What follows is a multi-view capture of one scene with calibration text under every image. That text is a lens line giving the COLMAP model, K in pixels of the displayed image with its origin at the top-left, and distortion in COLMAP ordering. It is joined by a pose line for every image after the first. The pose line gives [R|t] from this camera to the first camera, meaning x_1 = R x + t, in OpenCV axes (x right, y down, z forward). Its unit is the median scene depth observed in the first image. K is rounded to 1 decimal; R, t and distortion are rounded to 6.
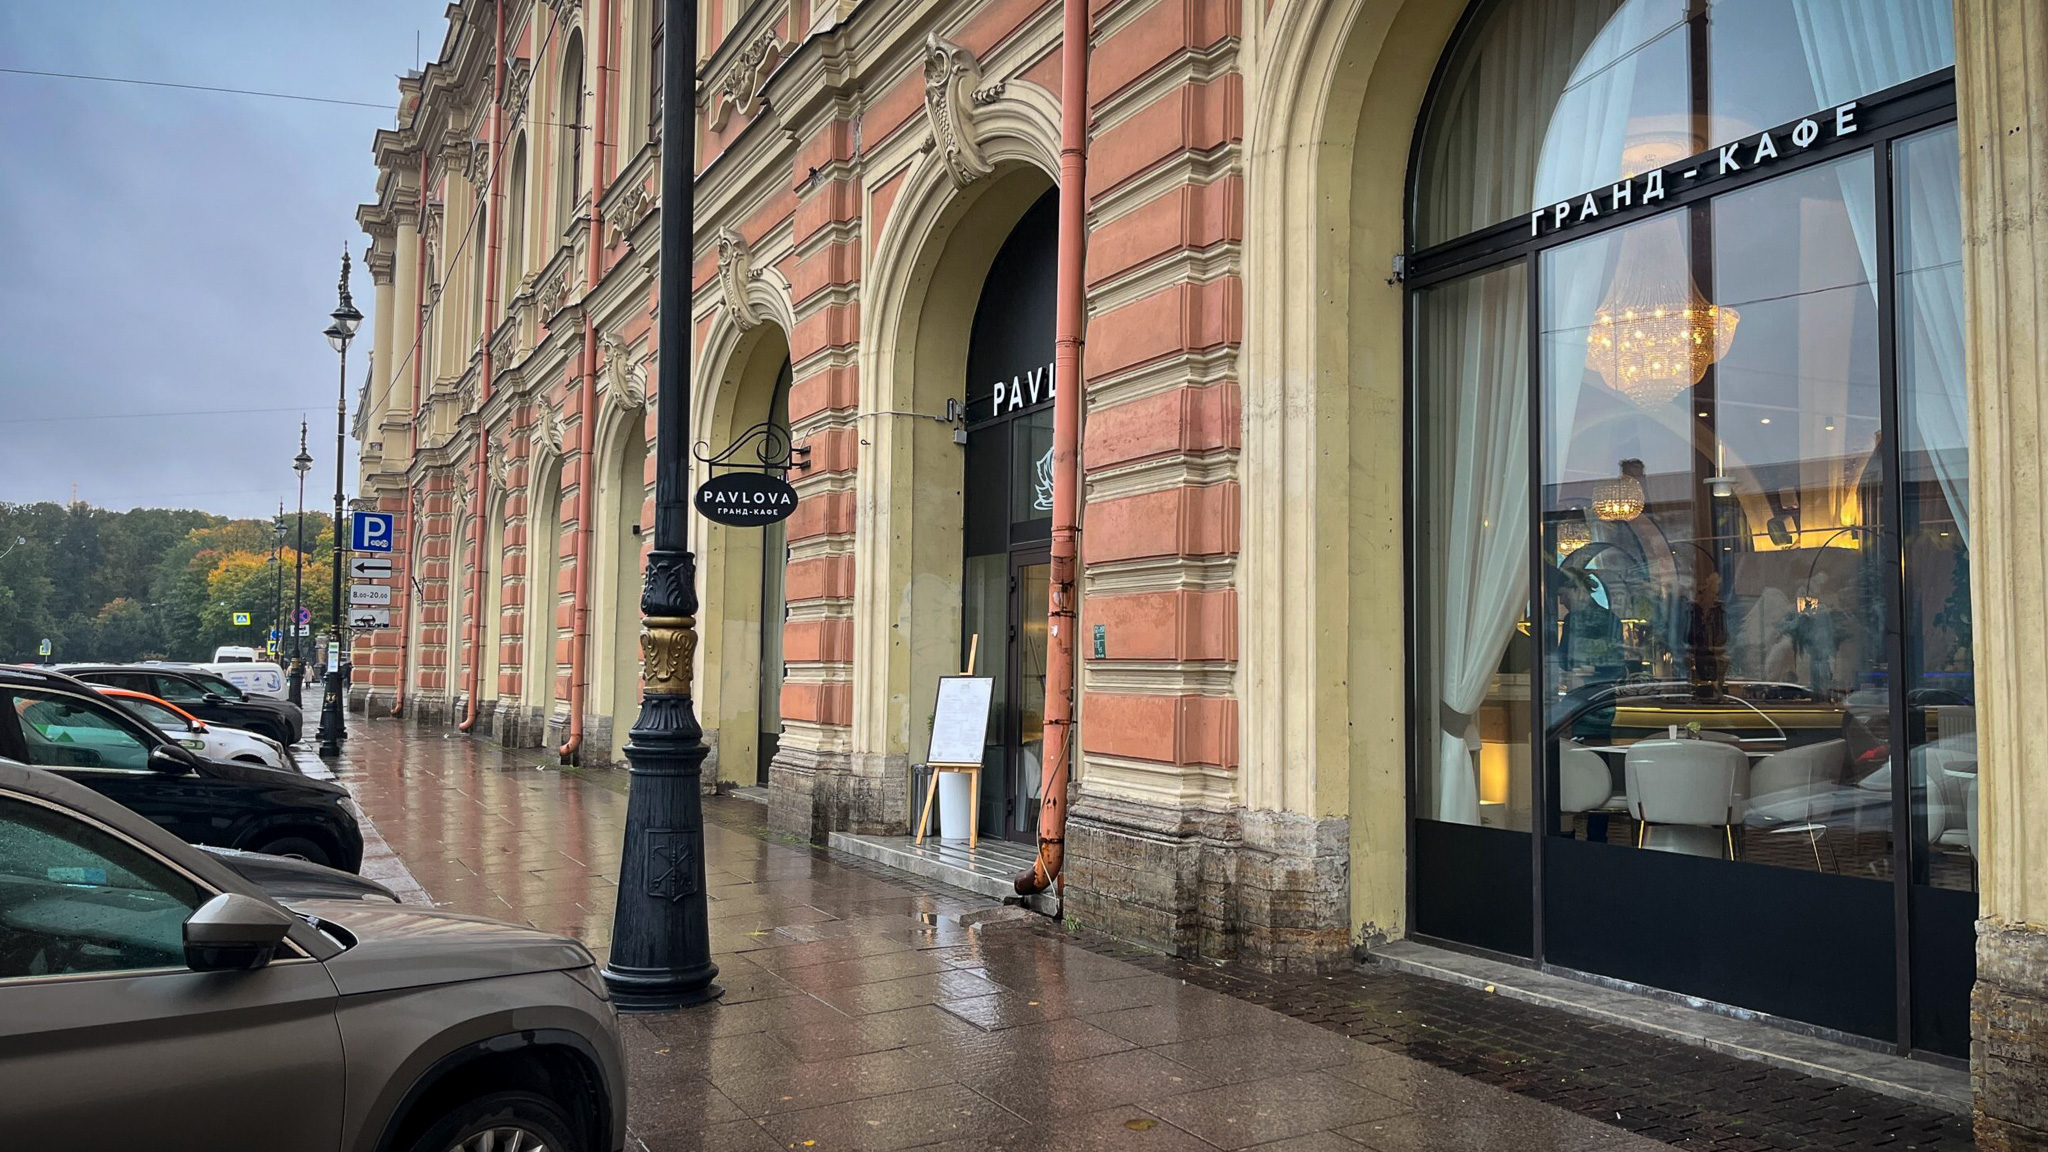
lens RADIAL K [[1578.5, 0, 1025.7], [0, 1578.5, 567.8], [0, 0, 1]] dist [0.061776, -0.093567]
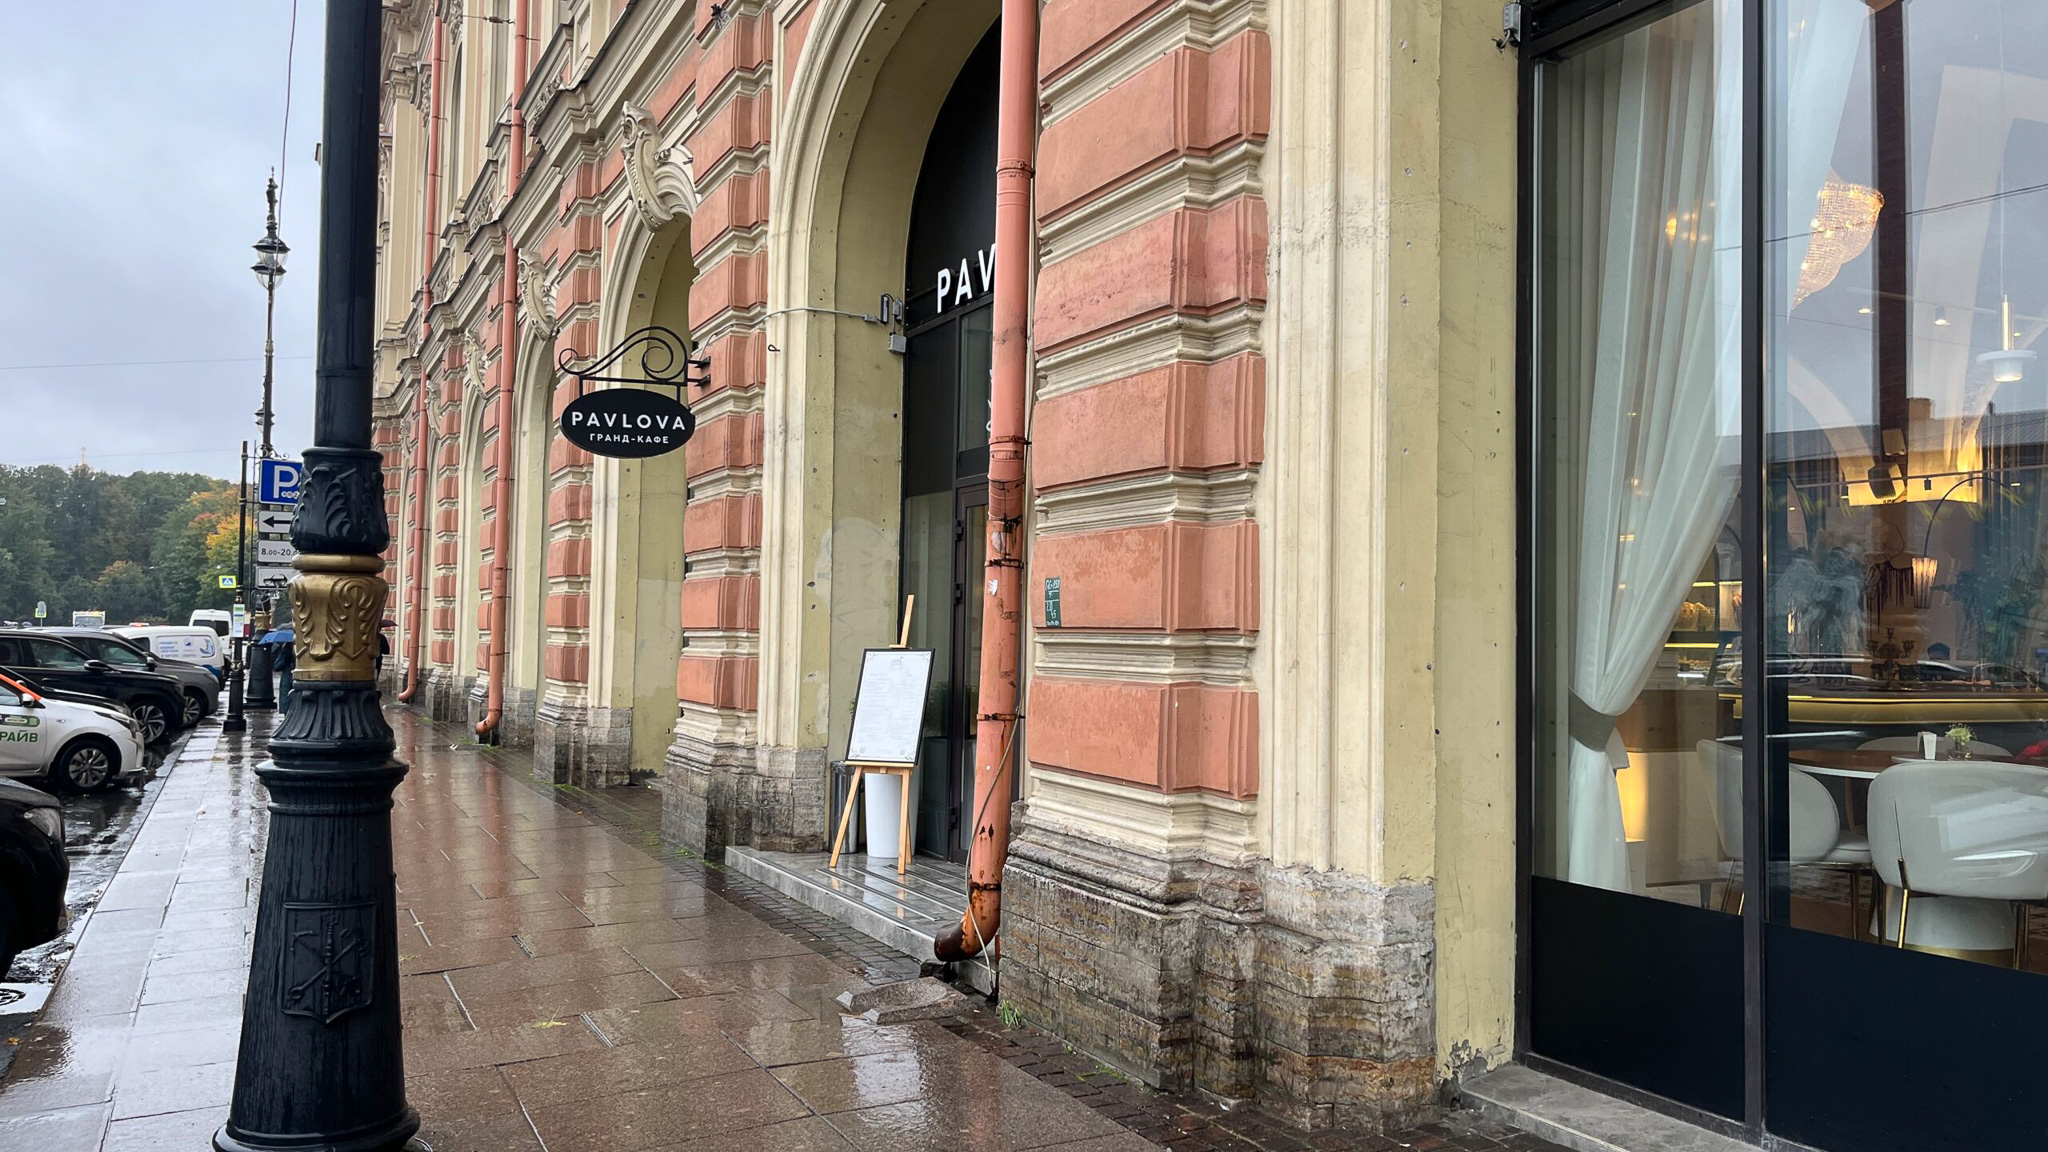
lens RADIAL K [[1578.5, 0, 1032.0], [0, 1578.5, 577.0], [0, 0, 1]] dist [0.061776, -0.093567]
pose [[0.999983, 0.005100, 0.002770, 0.034269], [-0.005170, 0.999650, 0.025930, 0.017606], [-0.002636, -0.025943, 0.999660, 0.306009]]
